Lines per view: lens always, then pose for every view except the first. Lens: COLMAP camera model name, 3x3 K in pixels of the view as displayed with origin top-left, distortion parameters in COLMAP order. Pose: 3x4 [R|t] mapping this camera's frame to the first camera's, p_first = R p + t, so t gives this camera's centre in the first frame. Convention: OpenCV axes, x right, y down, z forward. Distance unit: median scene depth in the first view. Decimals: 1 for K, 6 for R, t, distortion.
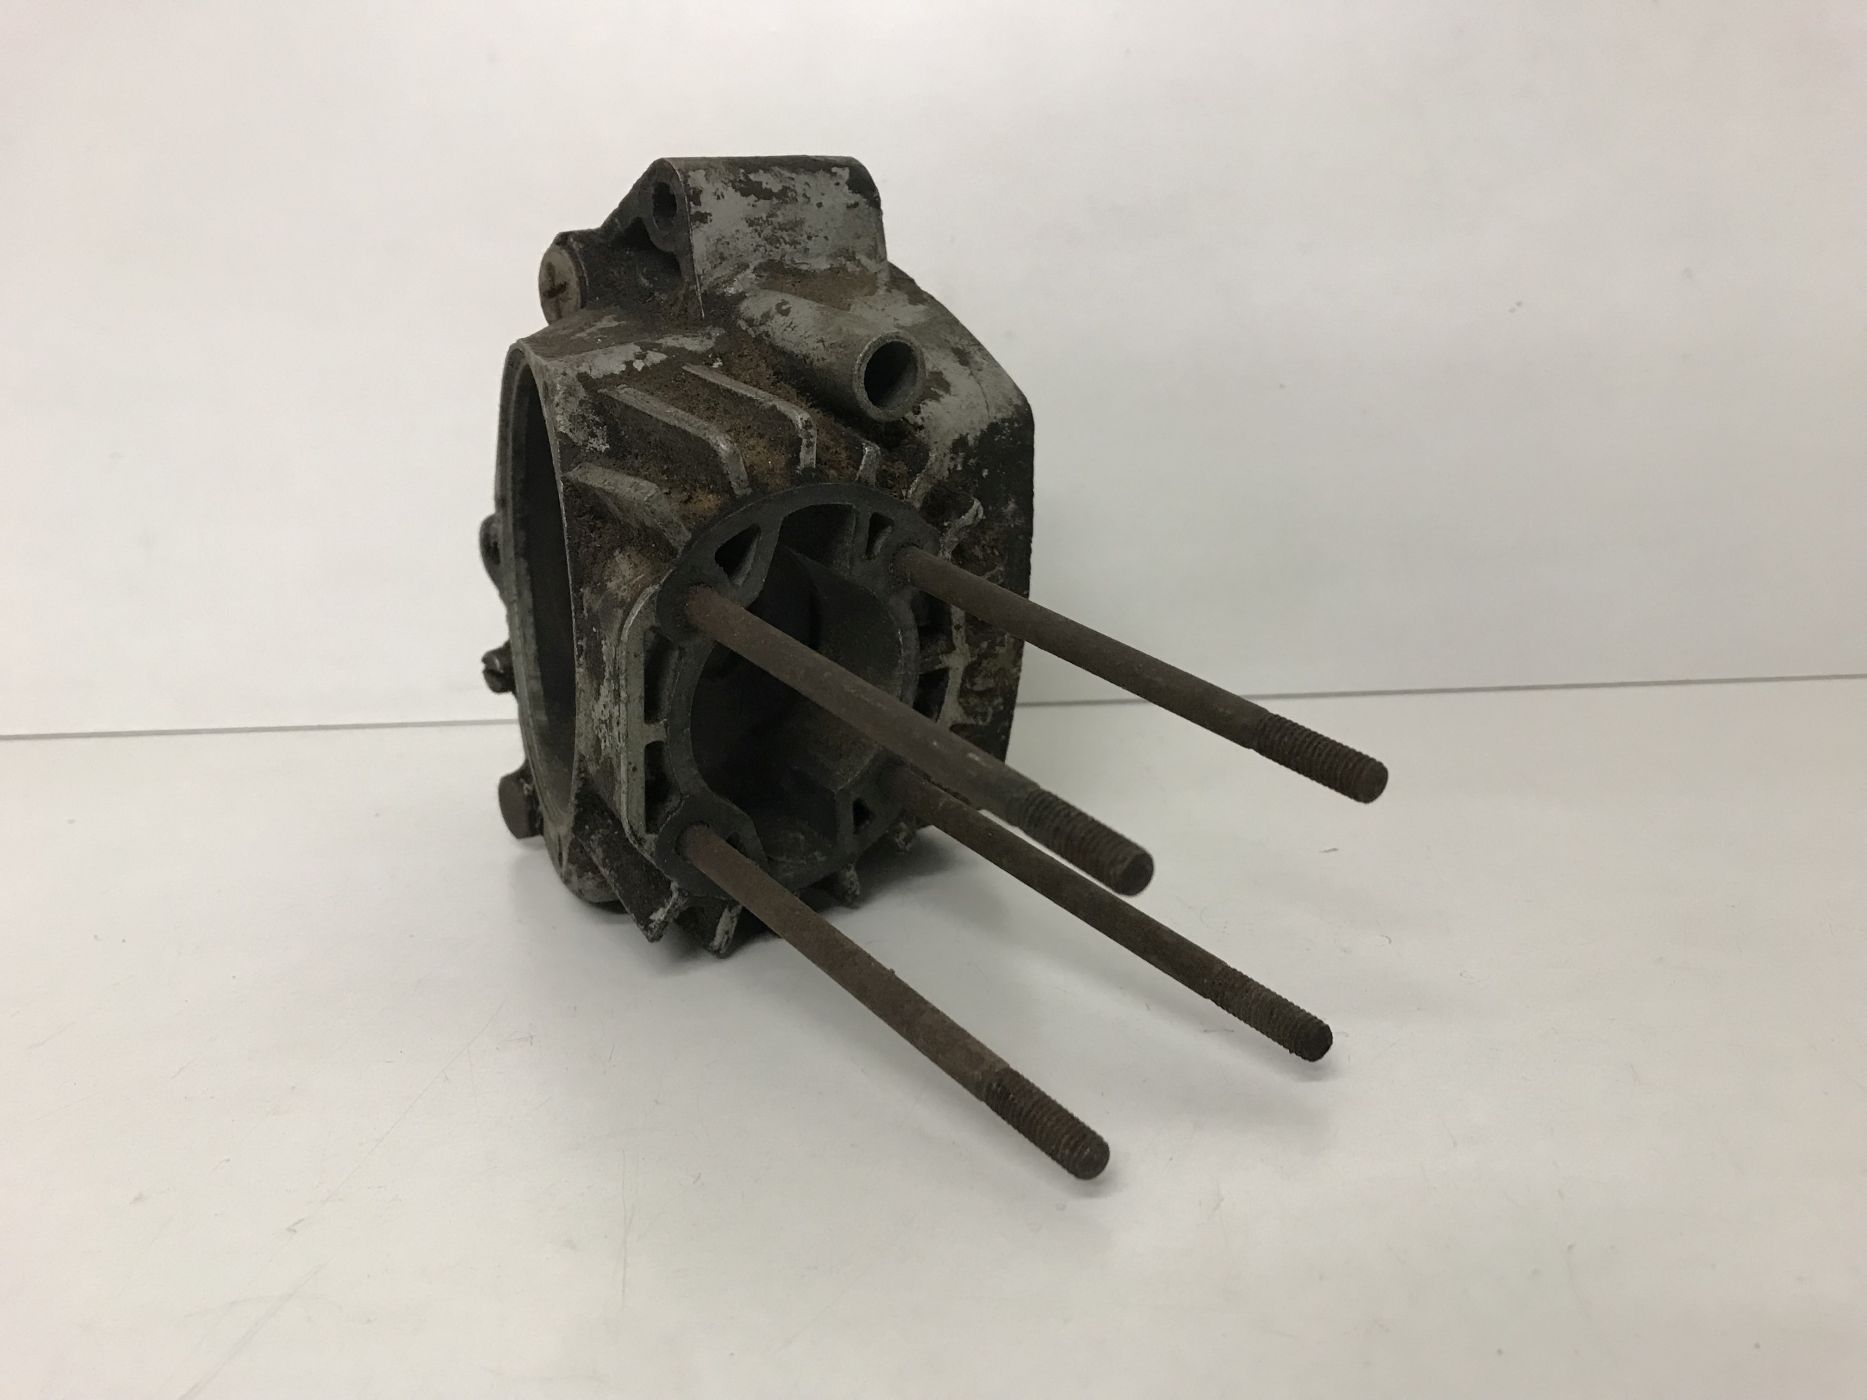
lens RADIAL K [[1545.9, 0, 923.0], [0, 1545.9, 709.9], [0, 0, 1]] dist [0.111336, -0.401680]
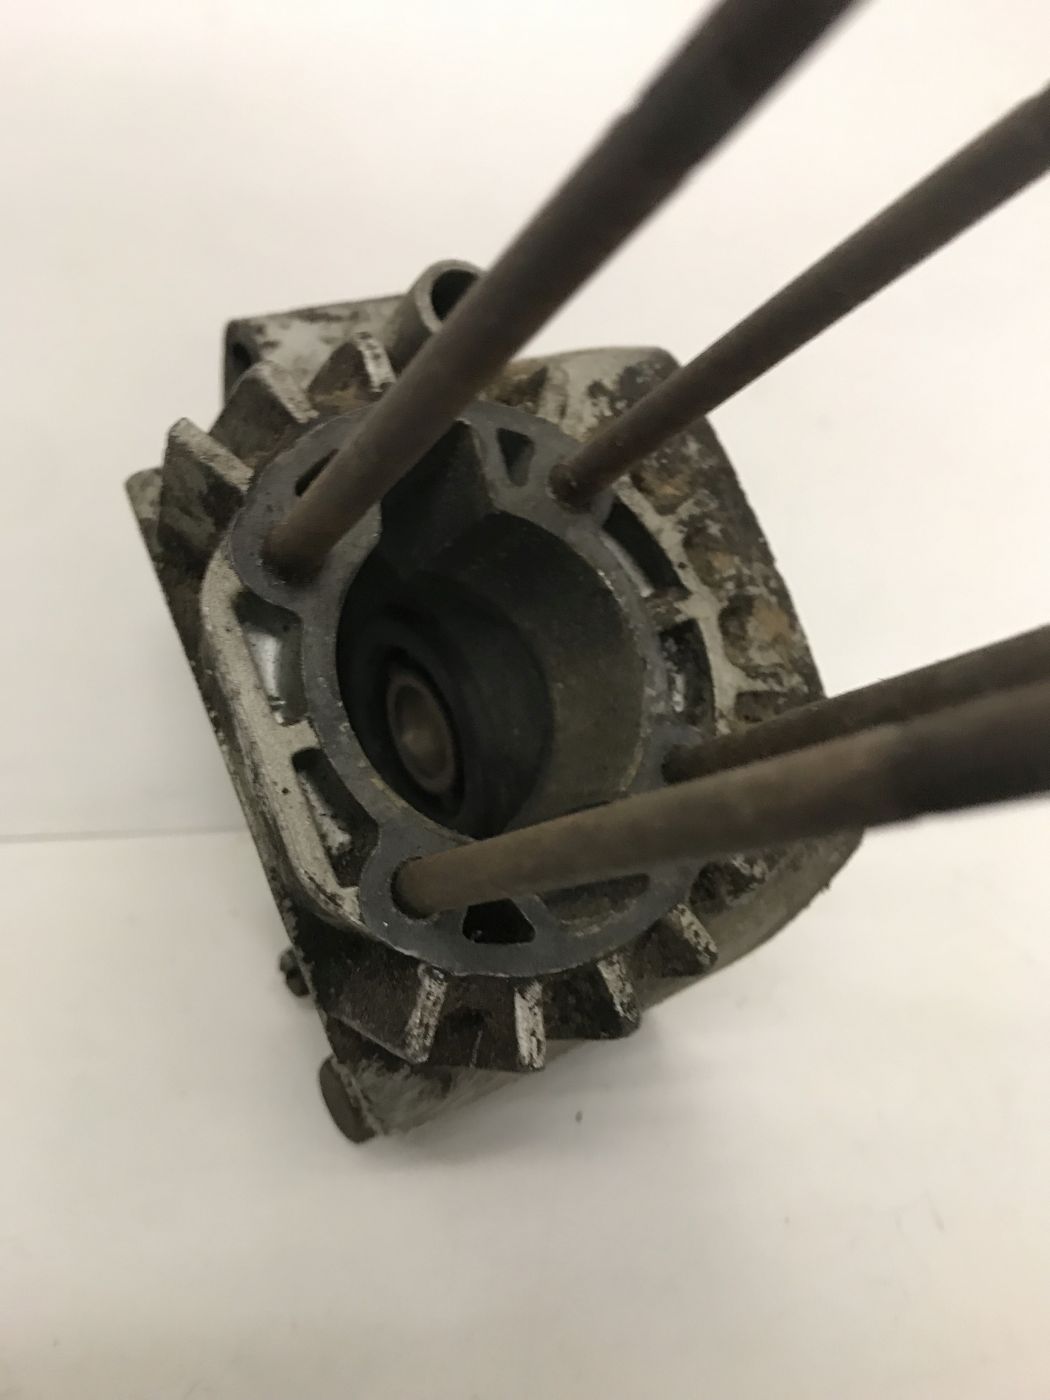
lens RADIAL K [[1166.9, 0, 525.0], [0, 1166.9, 700.0], [0, 0, 1]] dist [0.082224, -0.212097]
pose [[0.893042, -0.430272, -0.131693, 0.000233], [0.326091, 0.820510, -0.469497, 0.254437], [0.310067, 0.376336, 0.873058, 0.482782]]
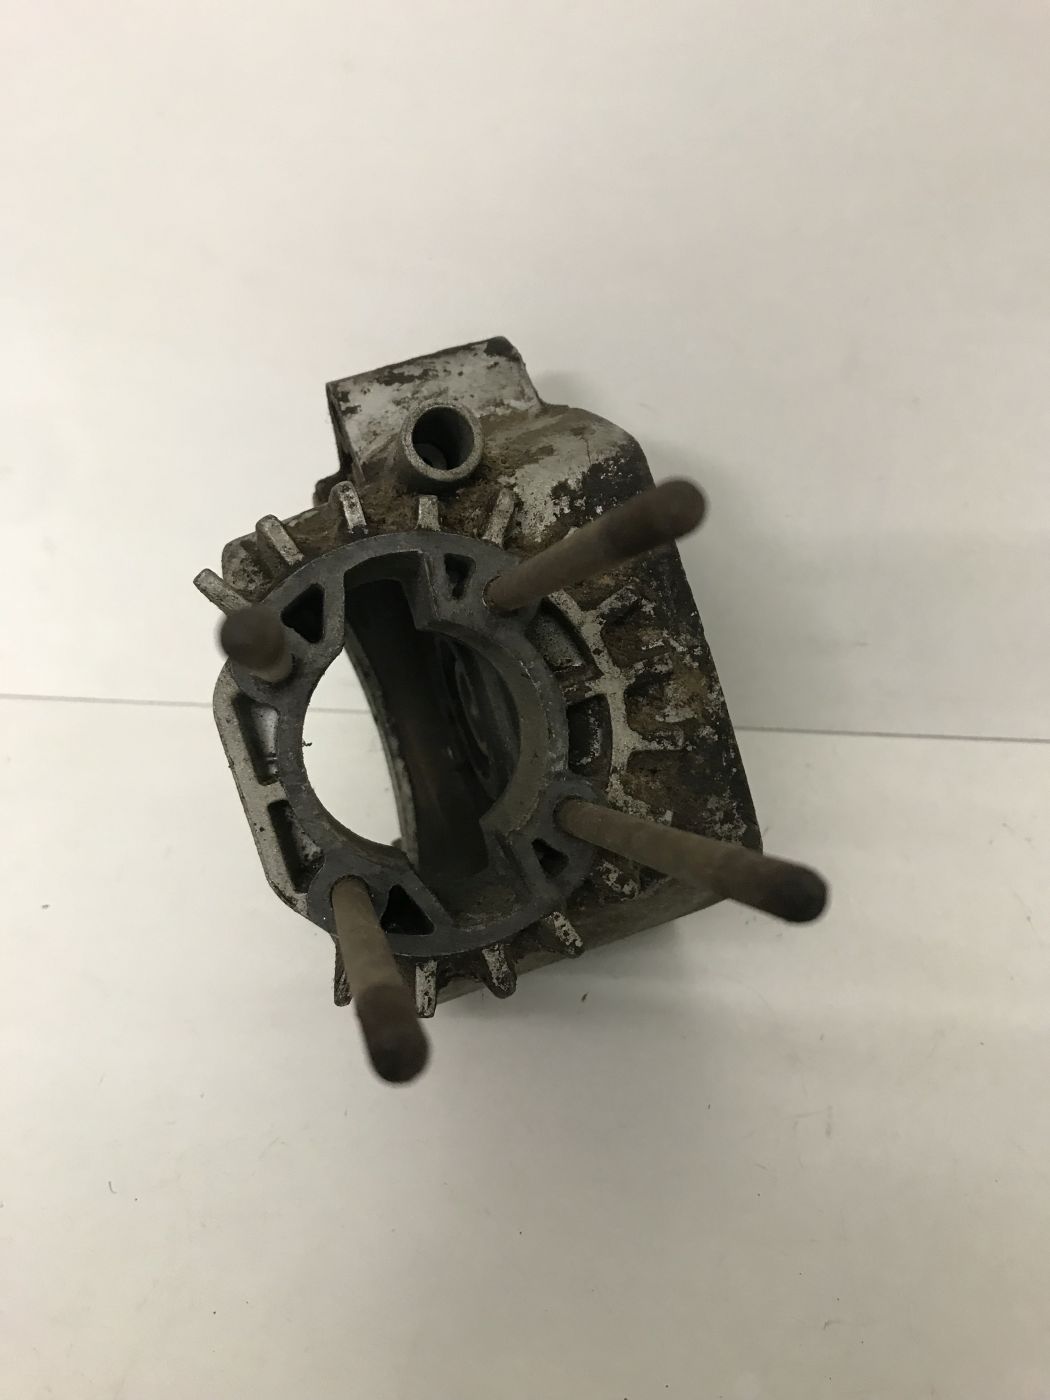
lens RADIAL K [[1159.2, 0, 543.5], [0, 1159.2, 706.0], [0, 0, 1]] dist [0.111336, -0.401680]
pose [[0.829620, -0.303331, -0.468744, 0.337298], [0.148182, 0.929063, -0.338947, 0.230524], [0.538305, 0.211738, 0.815717, 0.370679]]
